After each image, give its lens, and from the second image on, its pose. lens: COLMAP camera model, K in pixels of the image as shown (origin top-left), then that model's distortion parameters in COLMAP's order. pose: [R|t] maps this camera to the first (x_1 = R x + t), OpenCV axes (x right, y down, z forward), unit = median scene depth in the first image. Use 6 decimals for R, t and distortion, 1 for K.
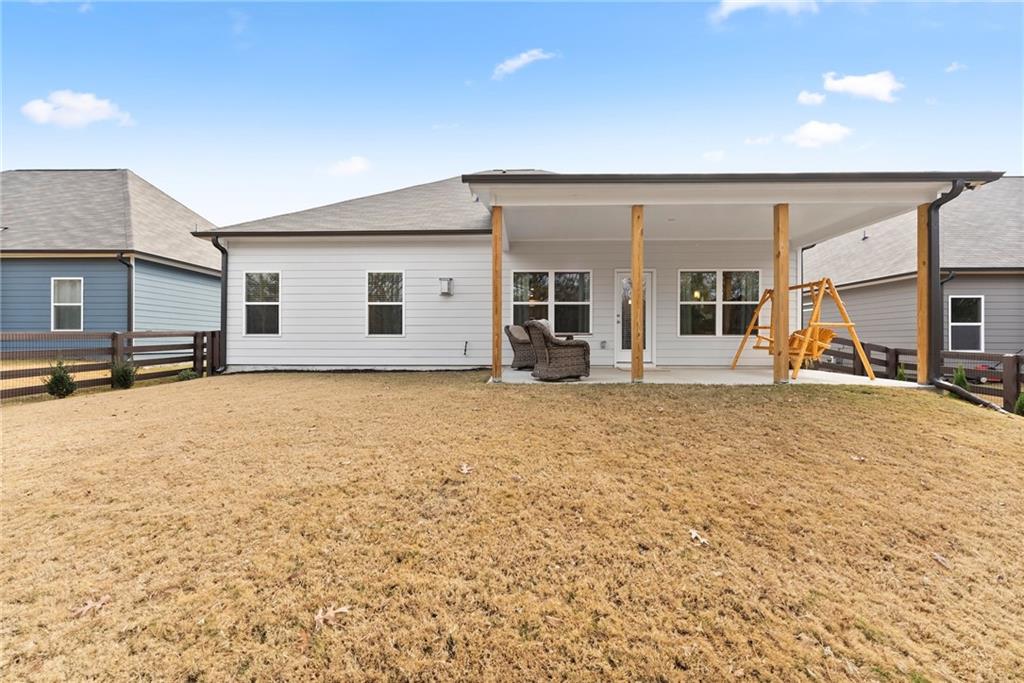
lens RADIAL K [[418.9, 0, 512.0], [0, 418.9, 341.5], [0, 0, 1]] dist [-0.008857, -0.000135]
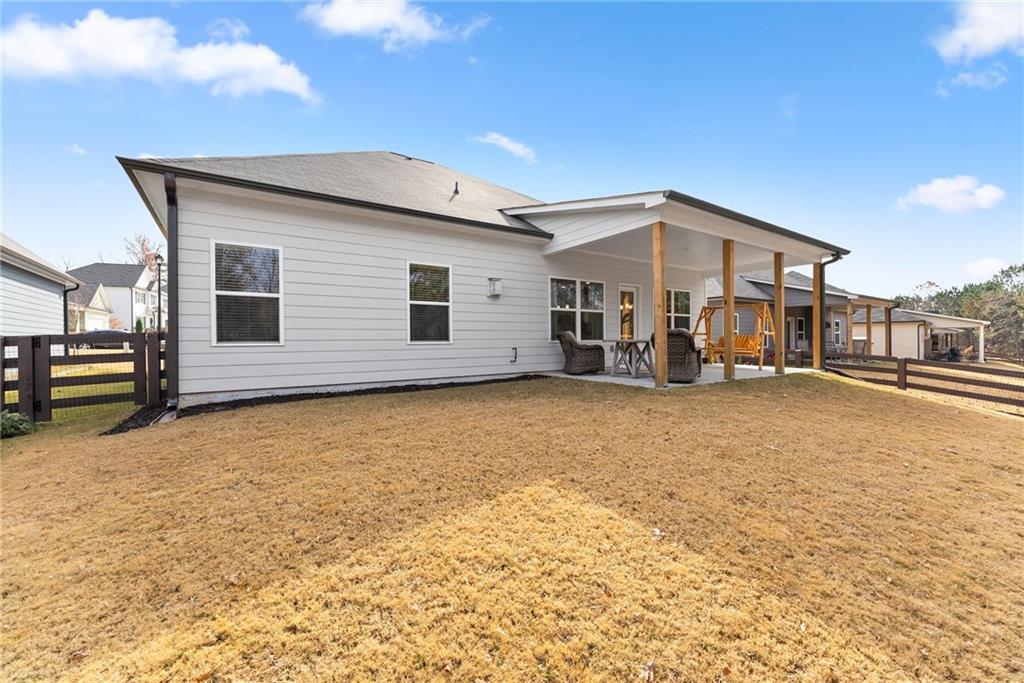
lens RADIAL K [[411.6, 0, 508.5], [0, 411.6, 347.8], [0, 0, 1]] dist [-0.001129, -0.000030]
pose [[0.809652, -0.018234, 0.586626, -0.652638], [0.004345, 0.999676, 0.025077, -0.023345], [-0.586894, -0.017755, 0.809469, 0.255972]]
